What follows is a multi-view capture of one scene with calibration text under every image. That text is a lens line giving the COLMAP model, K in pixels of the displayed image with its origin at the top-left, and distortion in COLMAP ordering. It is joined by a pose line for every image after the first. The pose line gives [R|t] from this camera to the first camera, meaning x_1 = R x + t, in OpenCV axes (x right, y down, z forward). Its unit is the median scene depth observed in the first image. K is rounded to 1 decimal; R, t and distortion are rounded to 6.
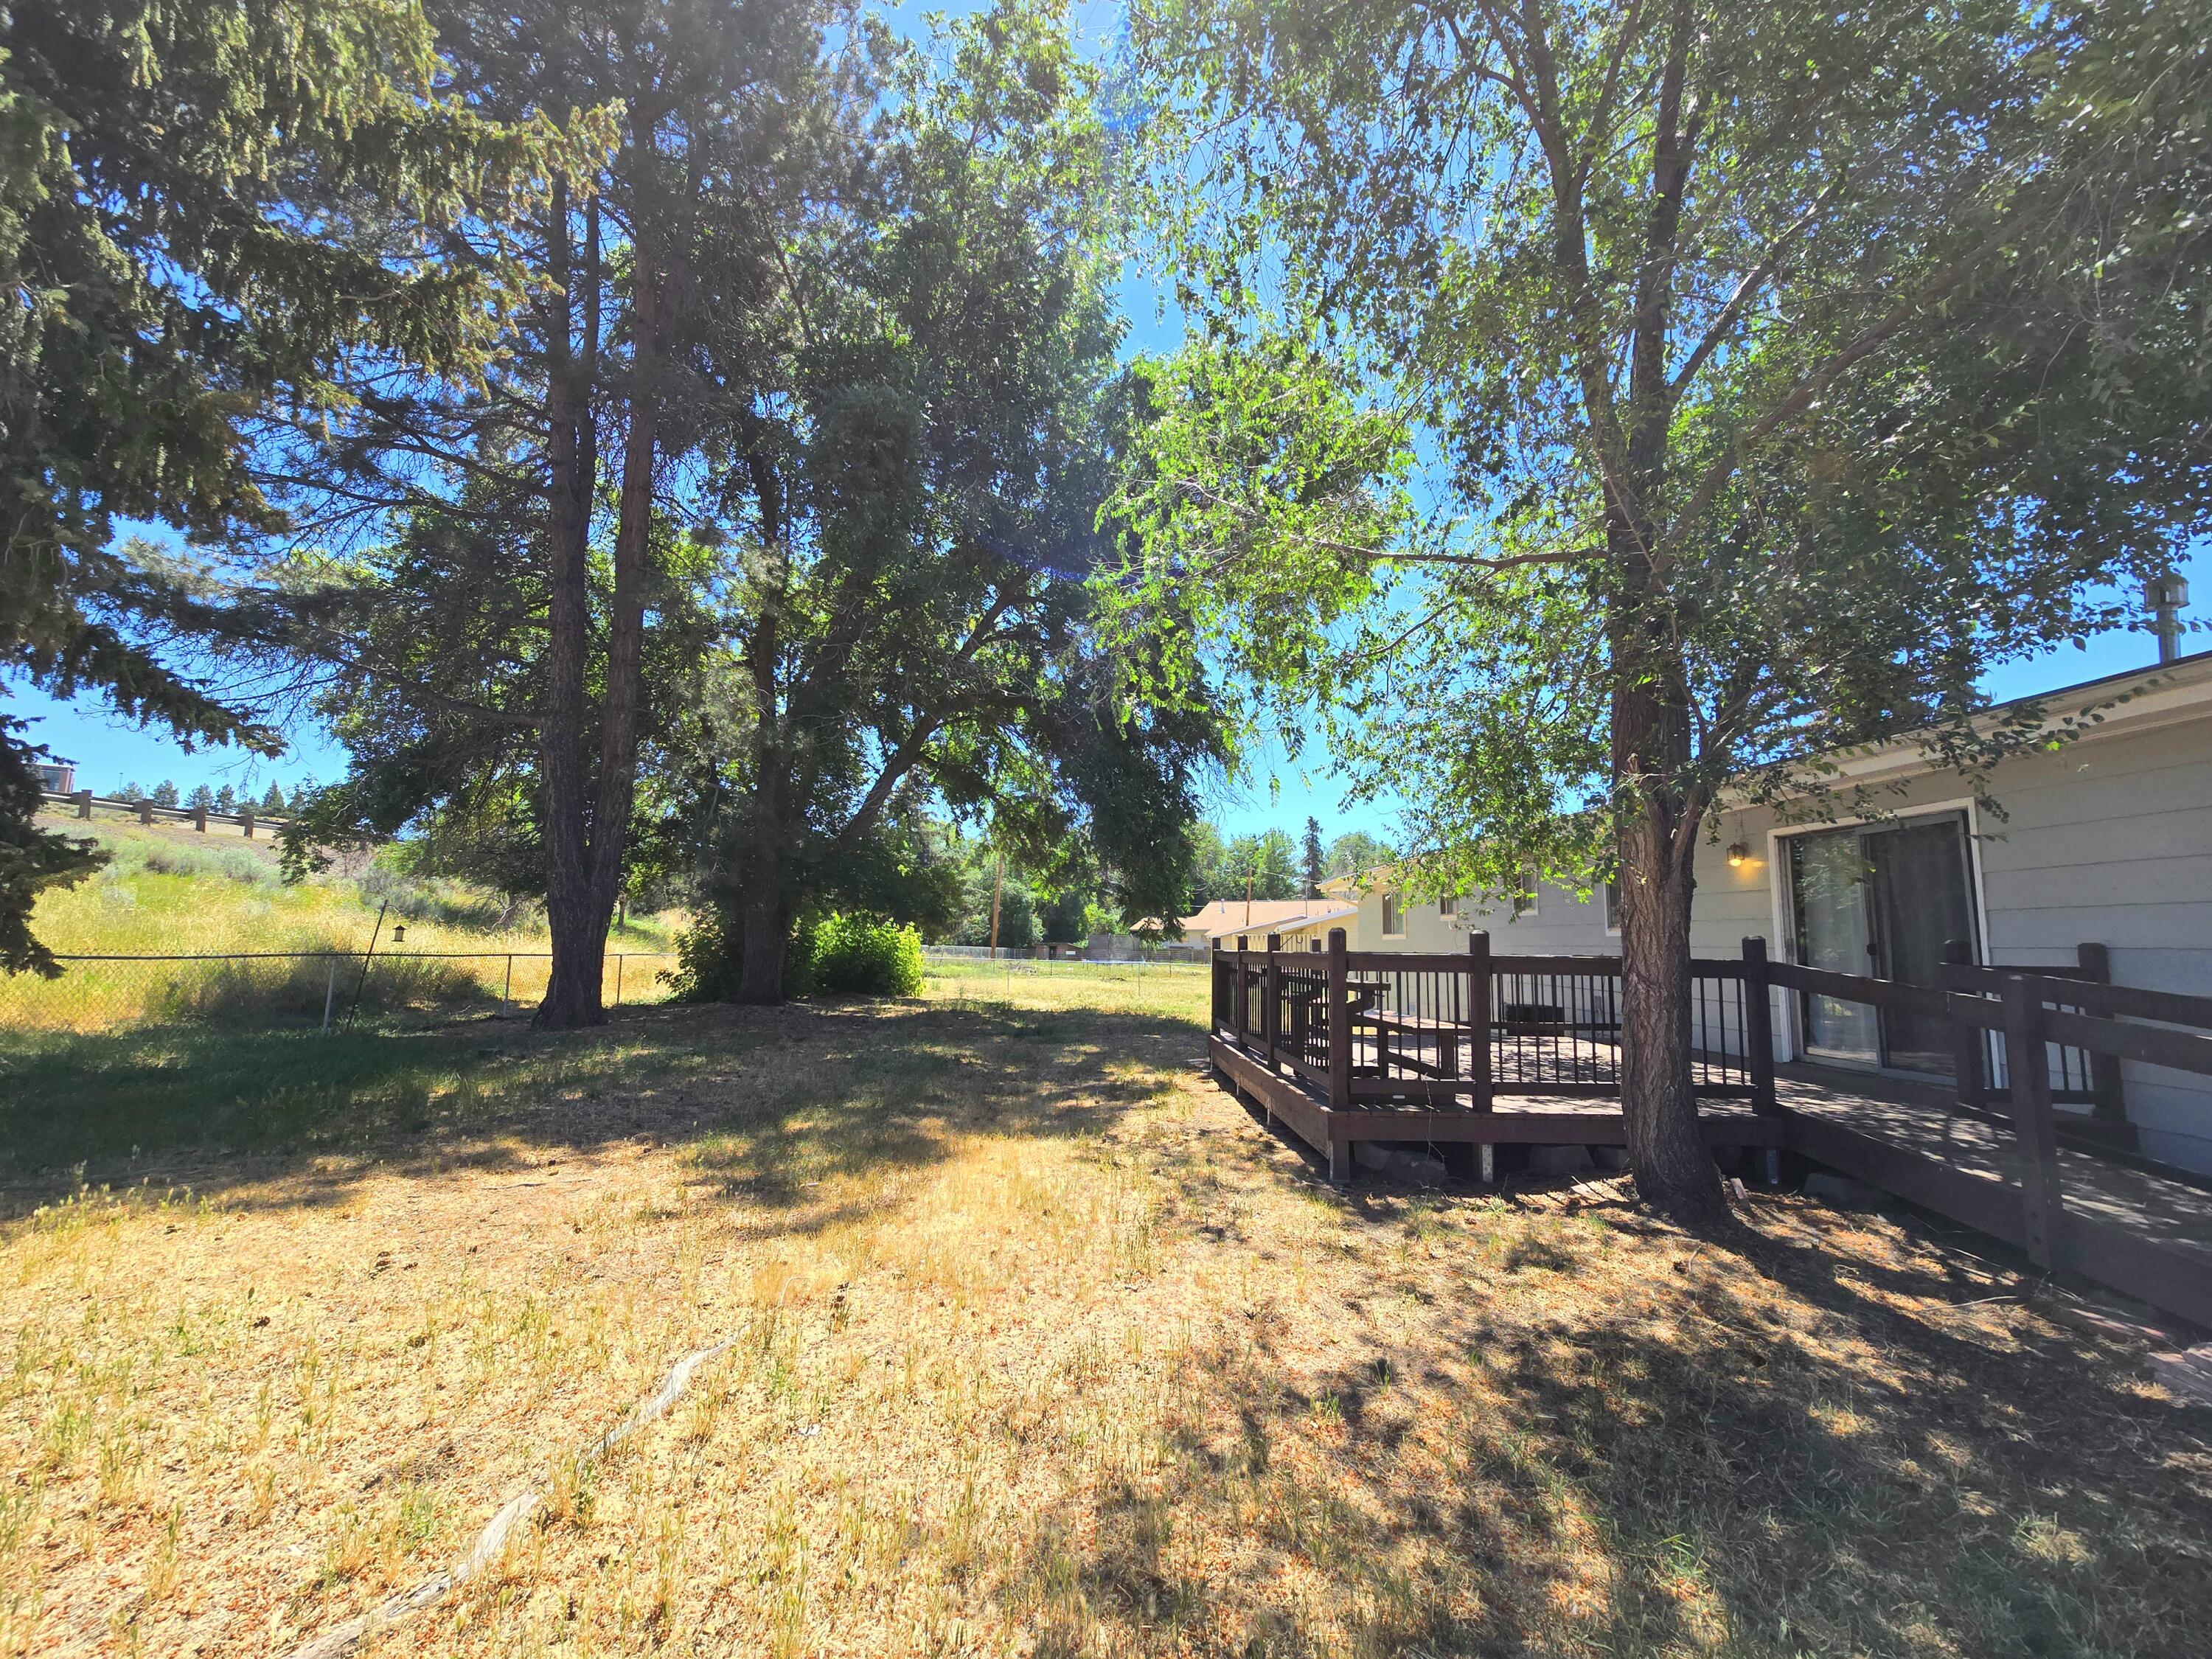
lens RADIAL K [[893.3, 0, 1106.9], [0, 893.3, 830.0], [0, 0, 1]] dist [-0.001539, -0.000214]
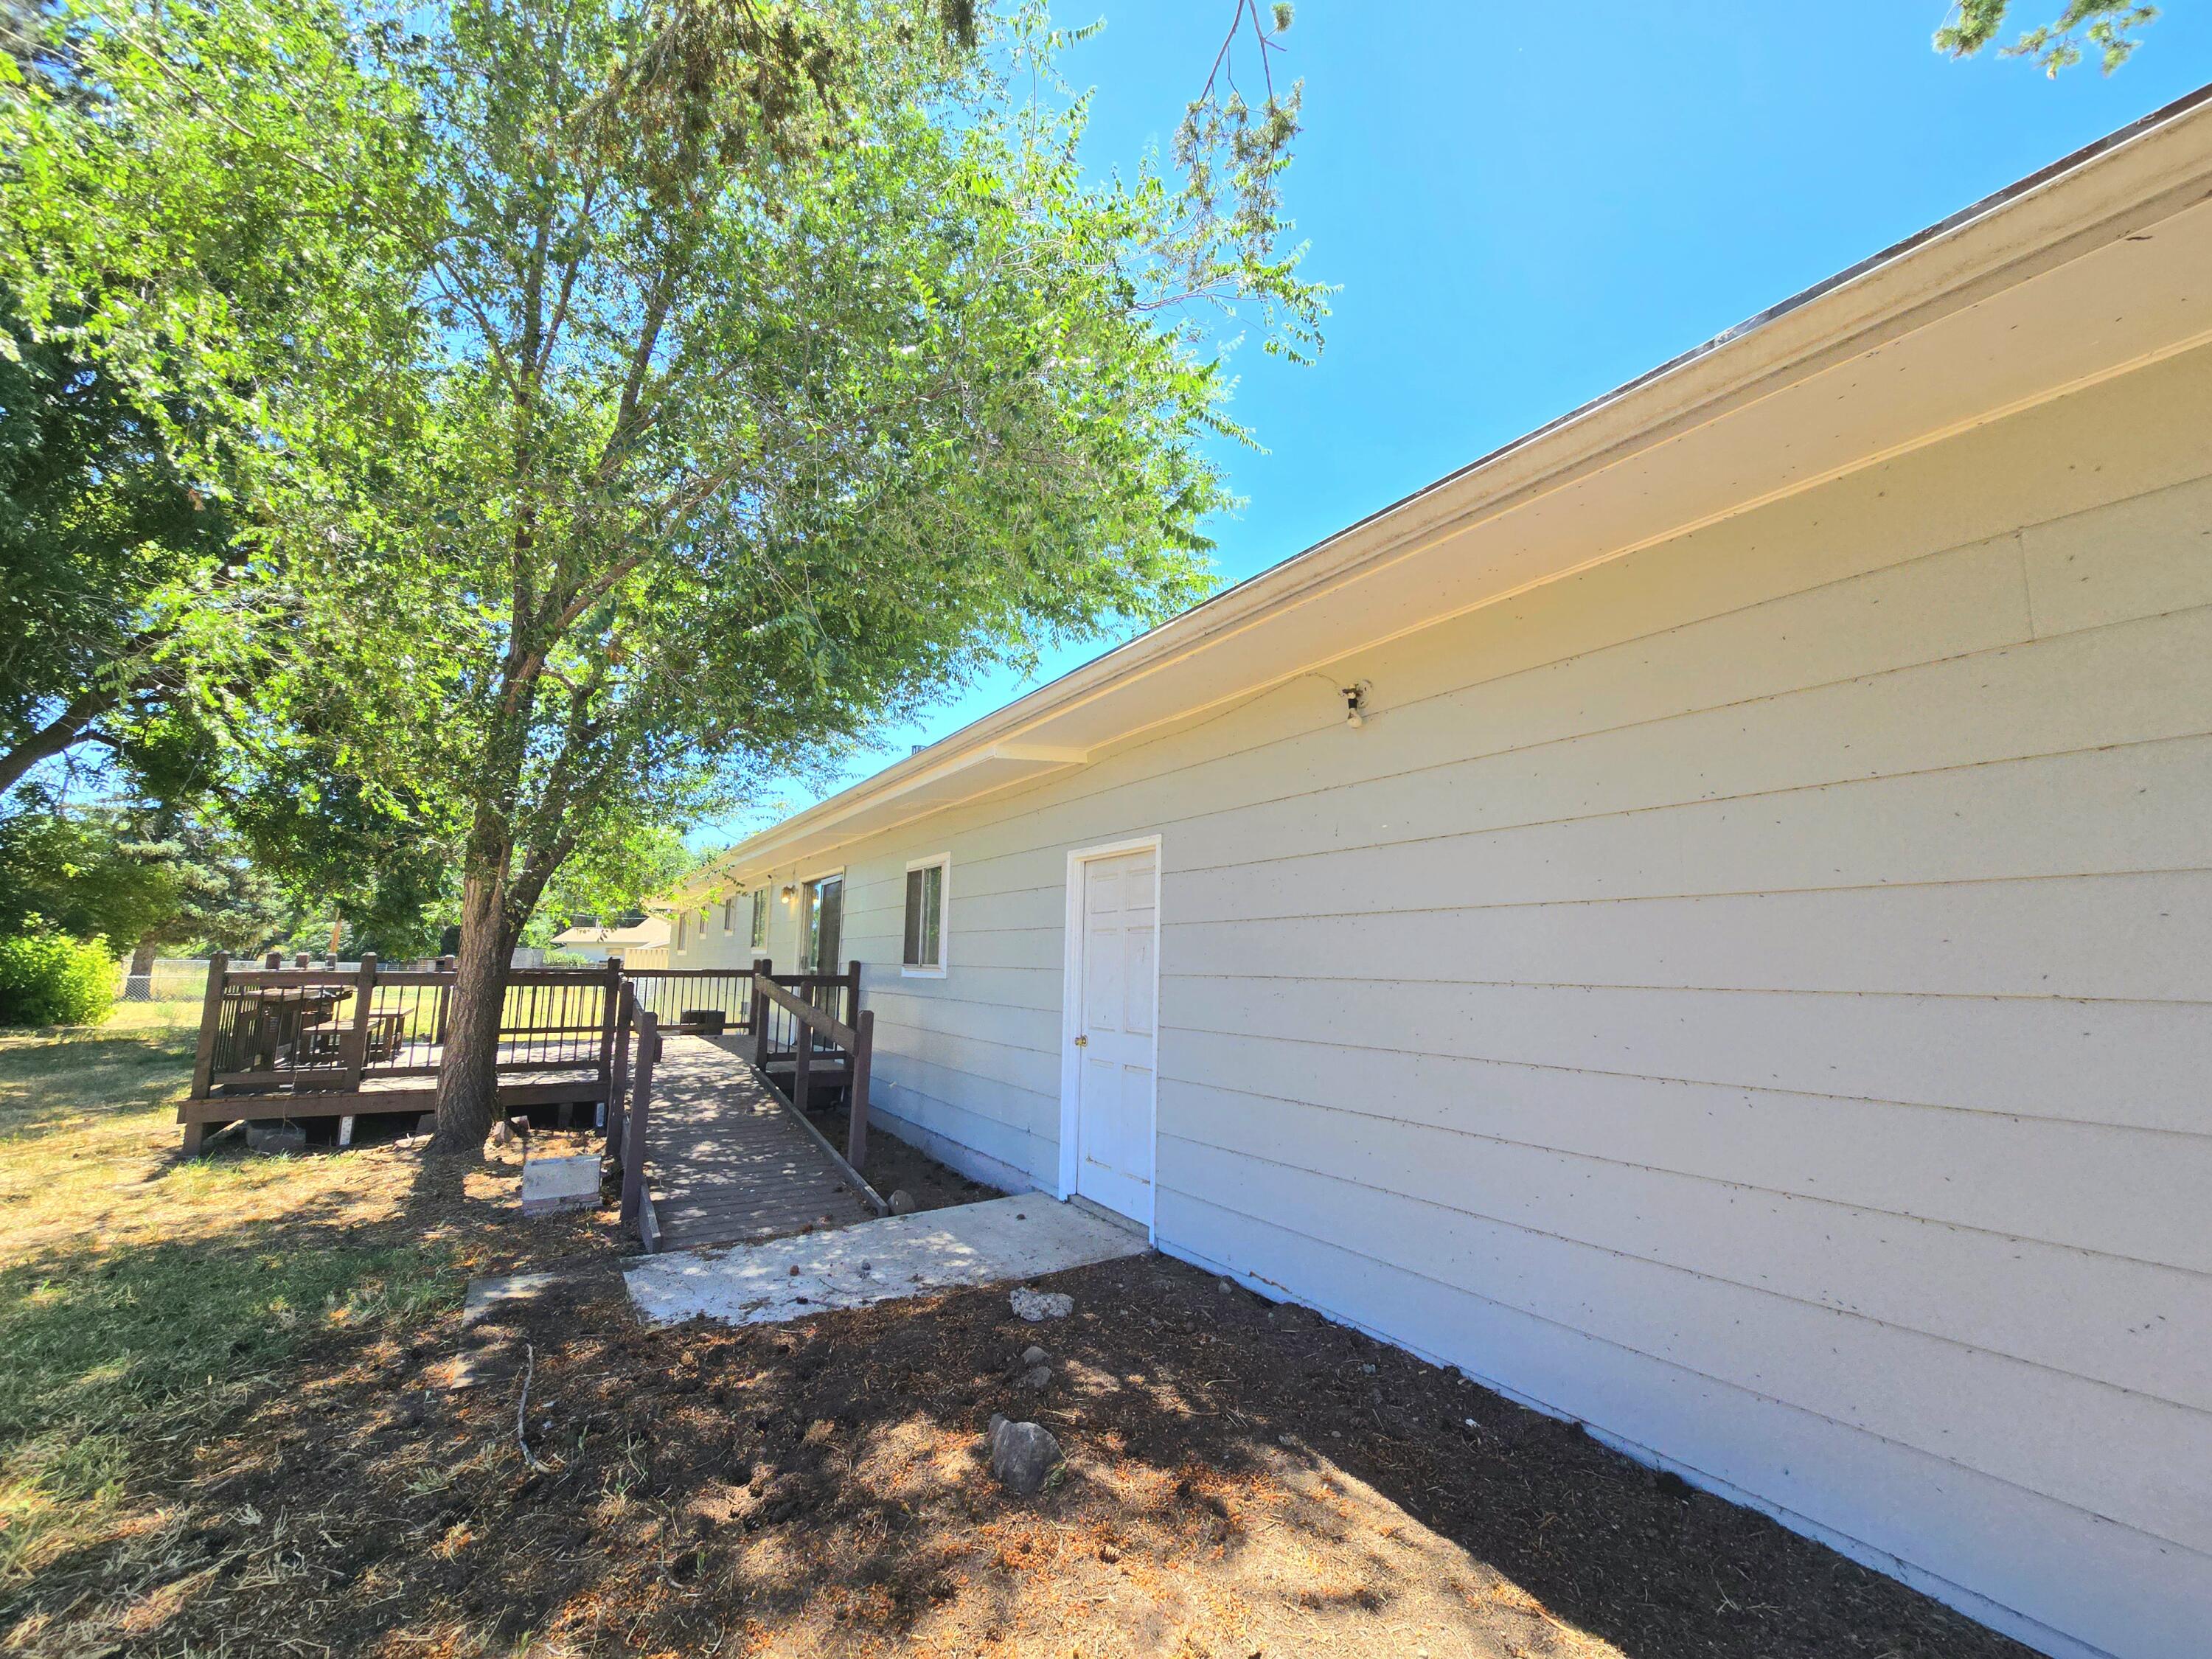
lens RADIAL K [[893.3, 0, 1104.8], [0, 893.3, 831.7], [0, 0, 1]] dist [-0.001539, -0.000214]
pose [[0.872736, 0.065620, 0.483763, 0.480699], [-0.058248, 0.997843, -0.030270, -0.055712], [-0.484705, -0.001760, 0.874676, -0.430016]]
